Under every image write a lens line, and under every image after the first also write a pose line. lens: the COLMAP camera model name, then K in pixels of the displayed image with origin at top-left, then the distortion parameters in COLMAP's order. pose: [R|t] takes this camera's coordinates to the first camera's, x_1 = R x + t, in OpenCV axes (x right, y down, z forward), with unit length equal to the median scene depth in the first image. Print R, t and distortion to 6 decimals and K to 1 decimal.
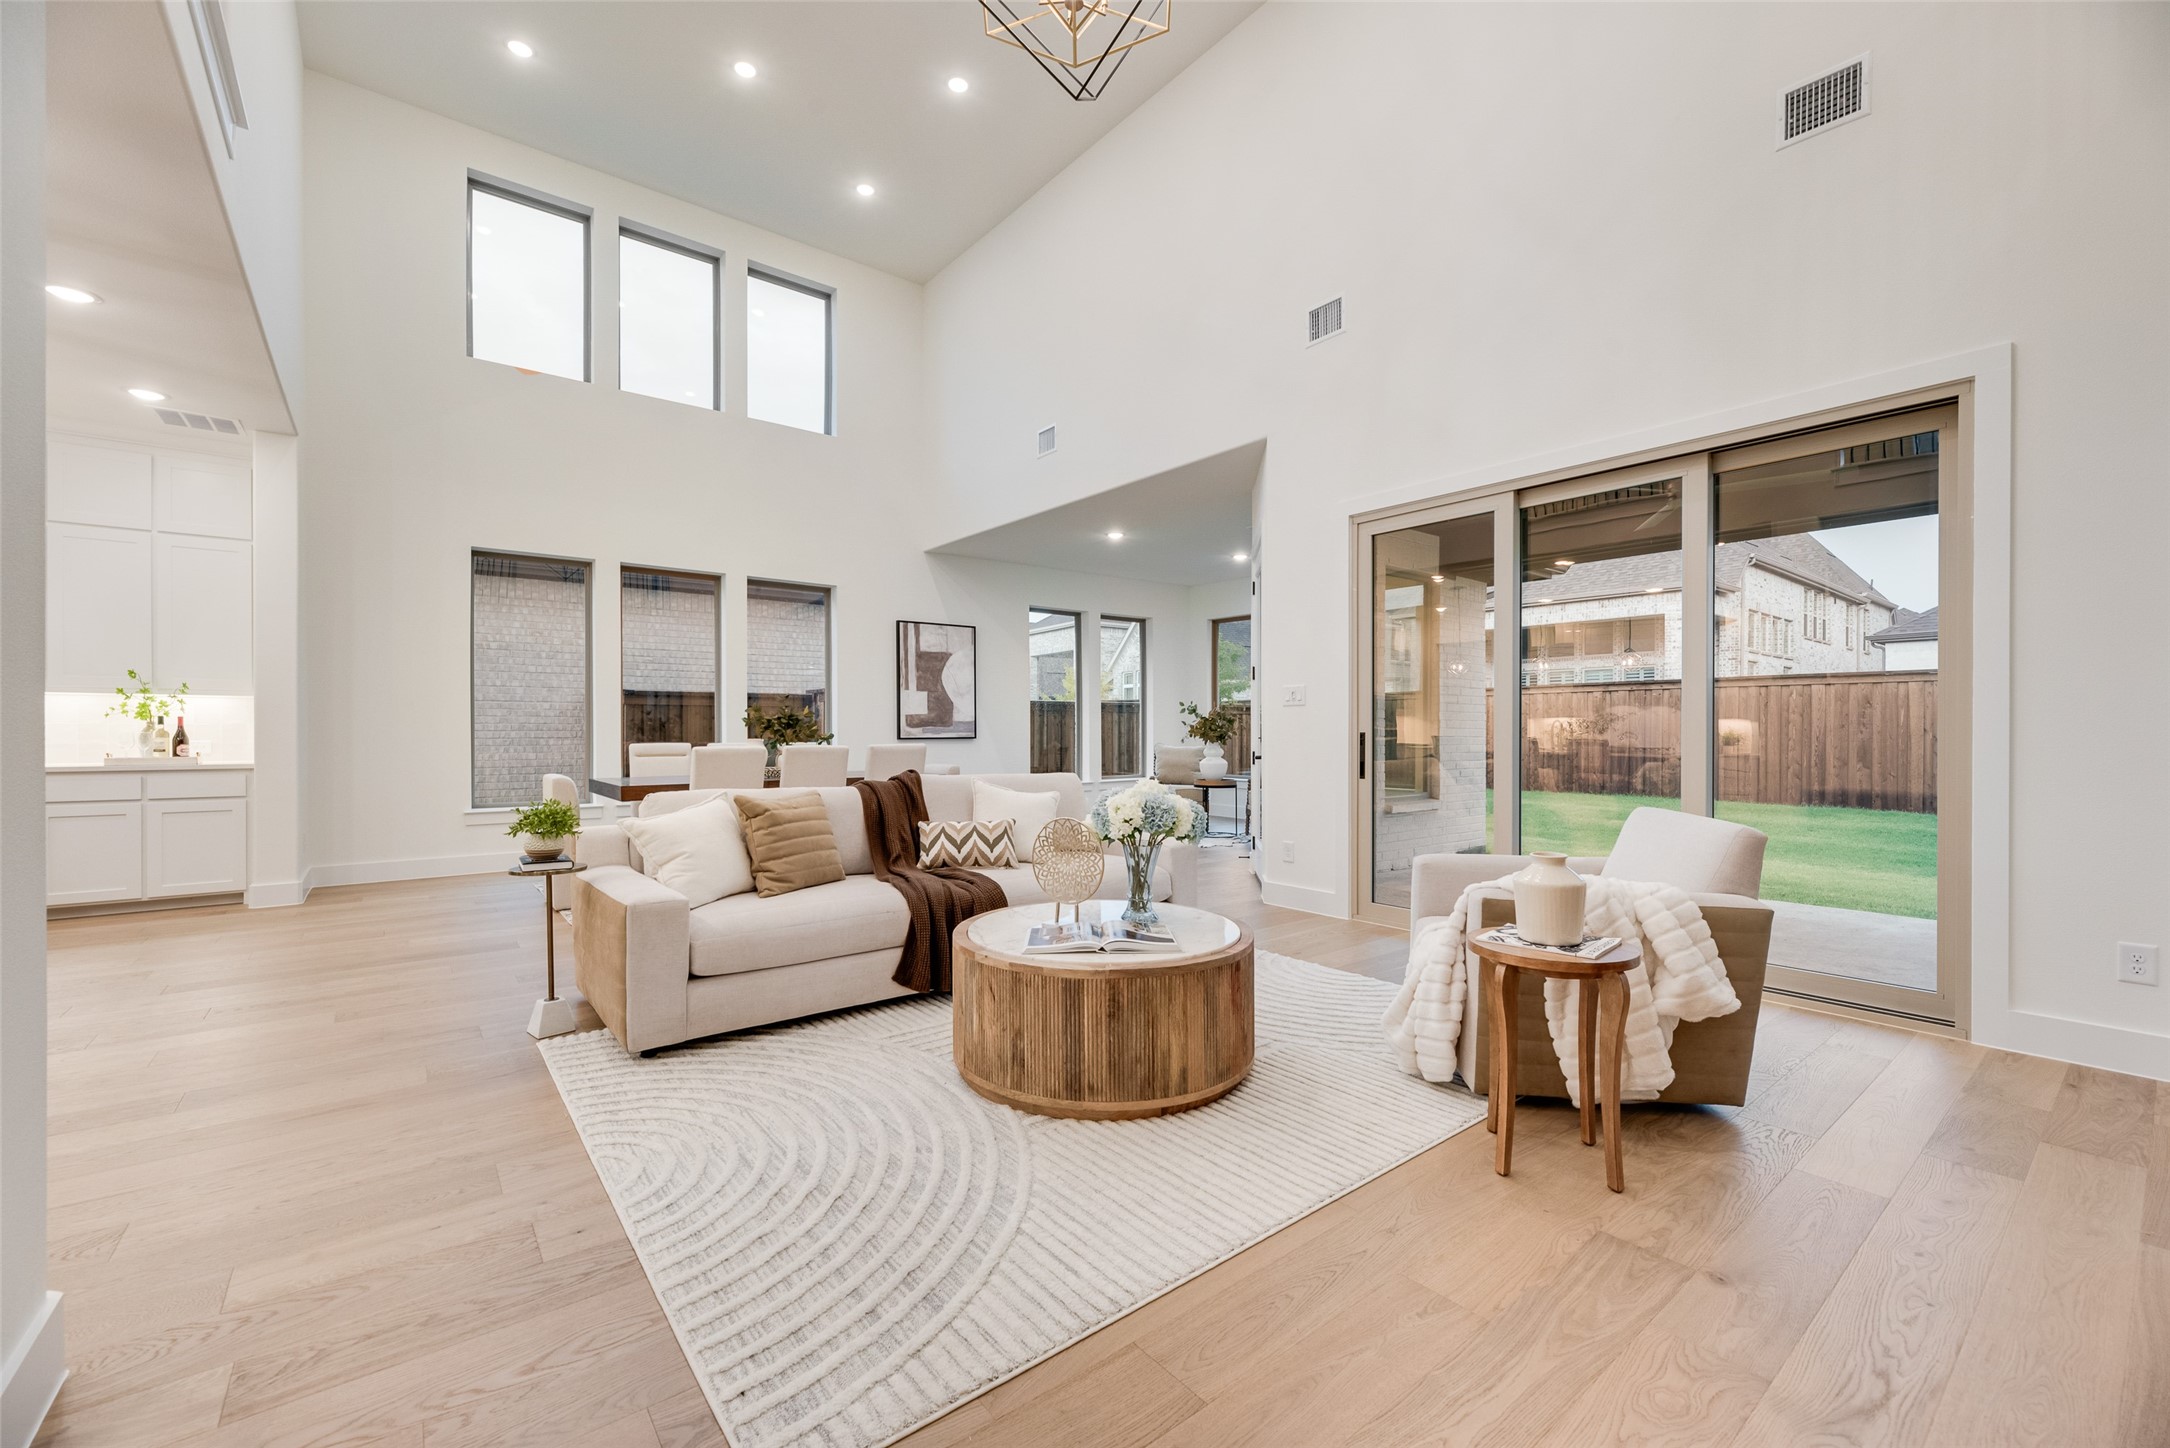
lens RADIAL K [[882.3, 0, 1086.7], [0, 882.3, 722.9], [0, 0, 1]] dist [-0.001991, -0.000468]
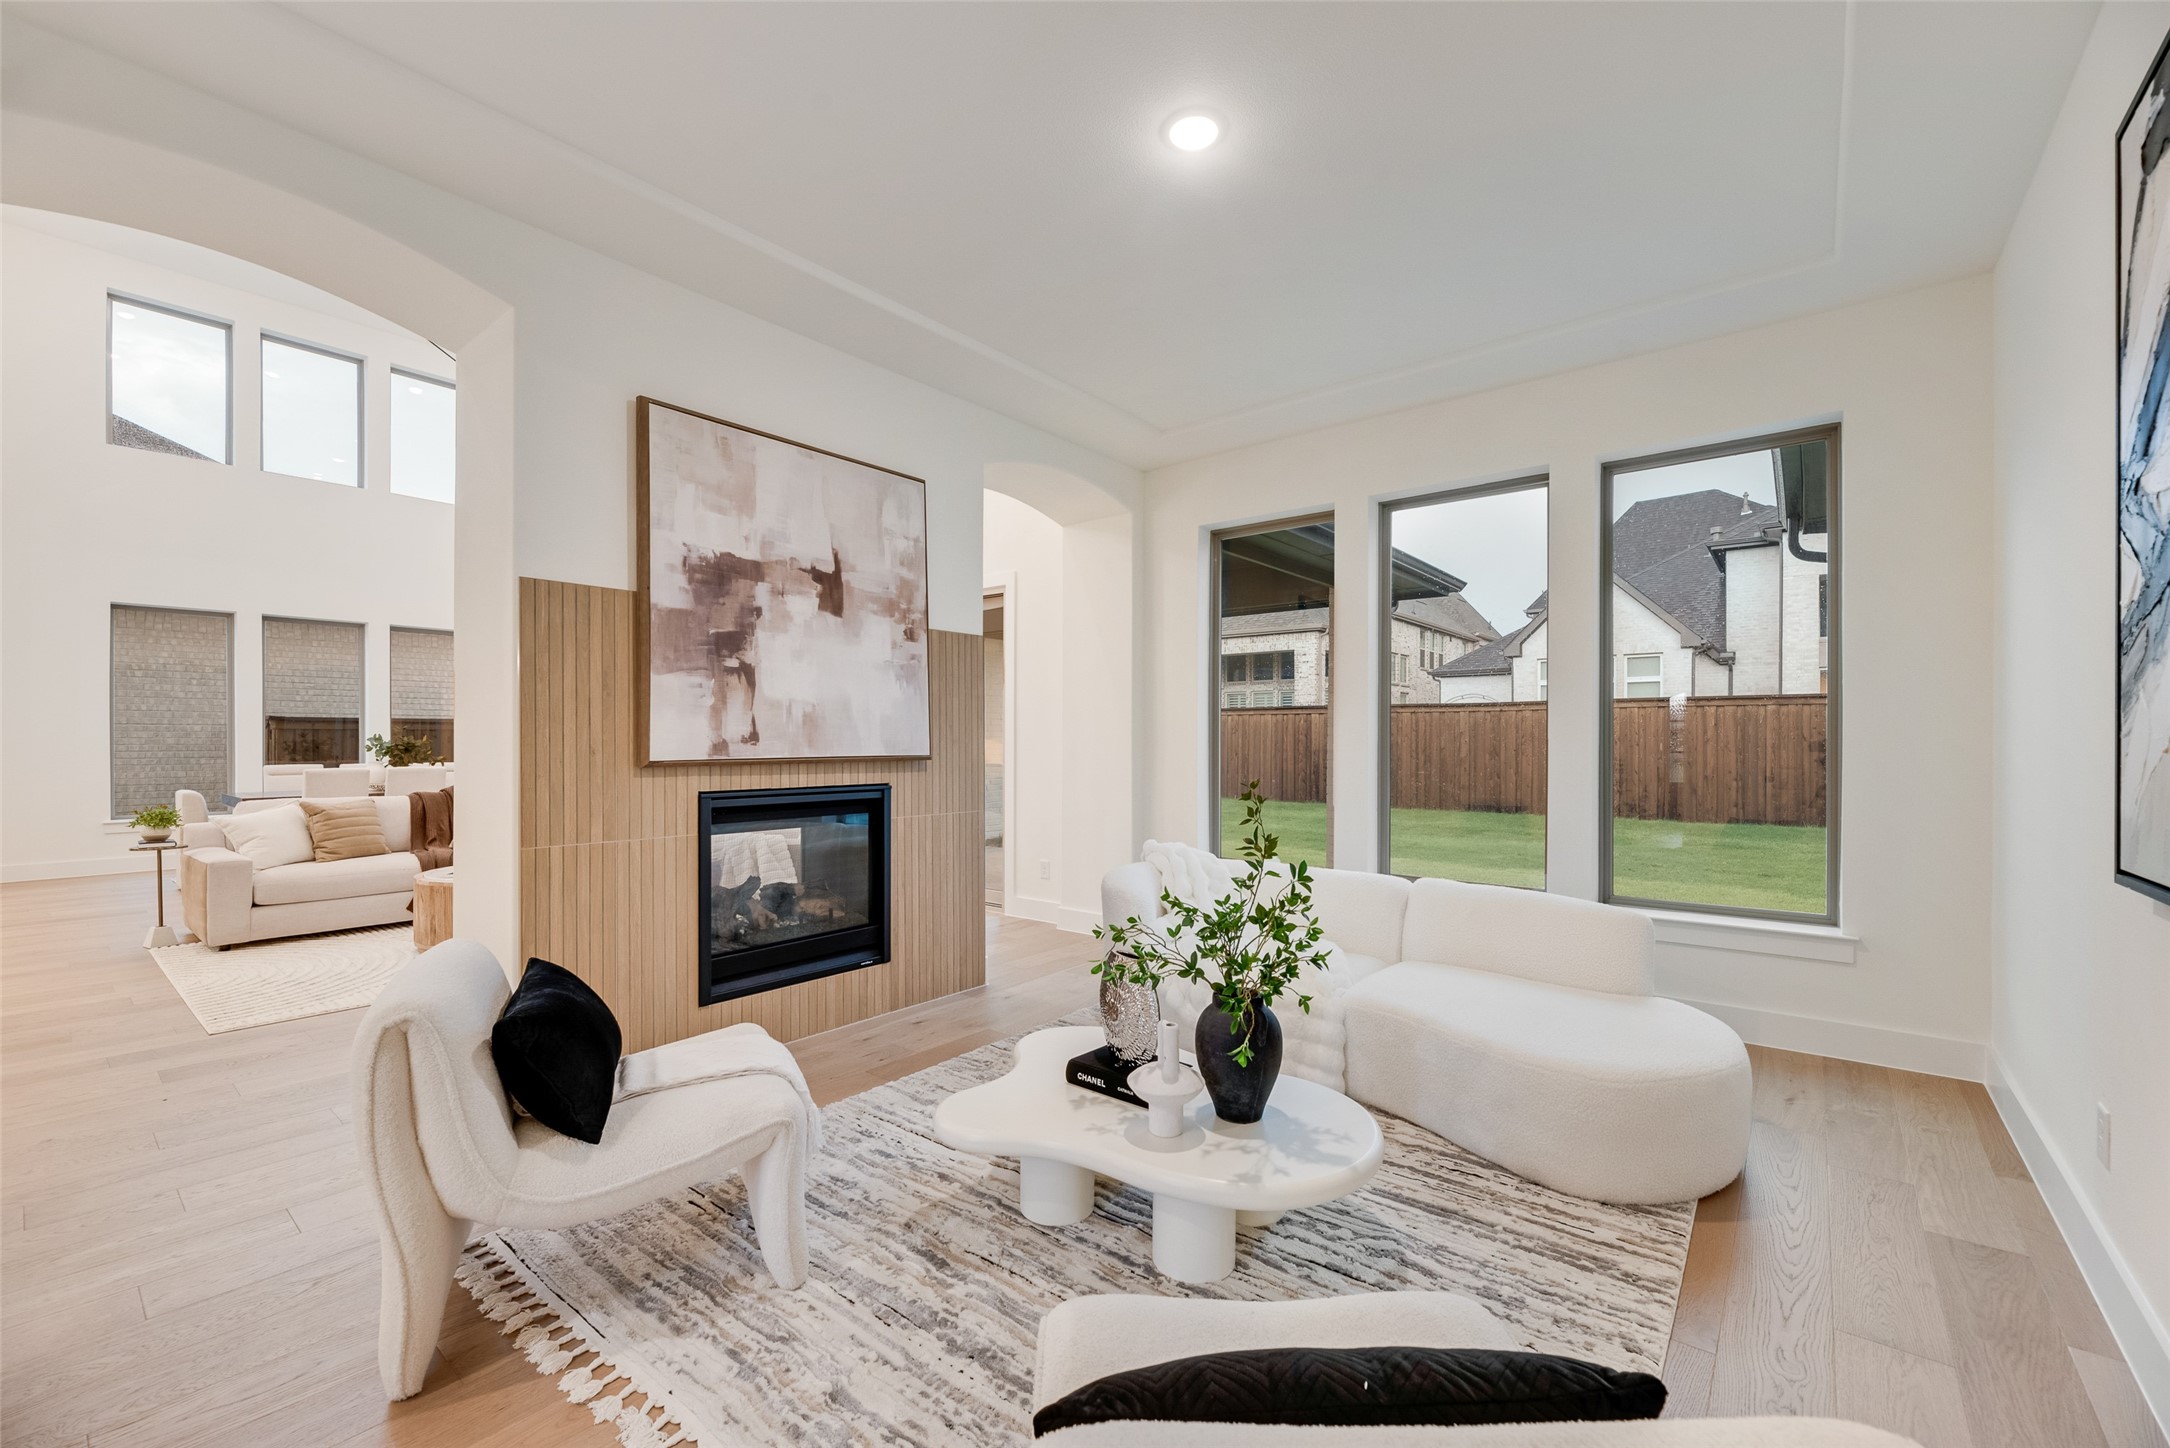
lens RADIAL K [[882.3, 0, 1086.5], [0, 882.3, 734.1], [0, 0, 1]] dist [-0.001991, -0.000468]
pose [[0.975829, 0.001901, 0.218527, 0.568302], [-0.002251, 0.999997, 0.001351, -0.040701], [-0.218523, -0.001810, 0.975830, -0.774396]]
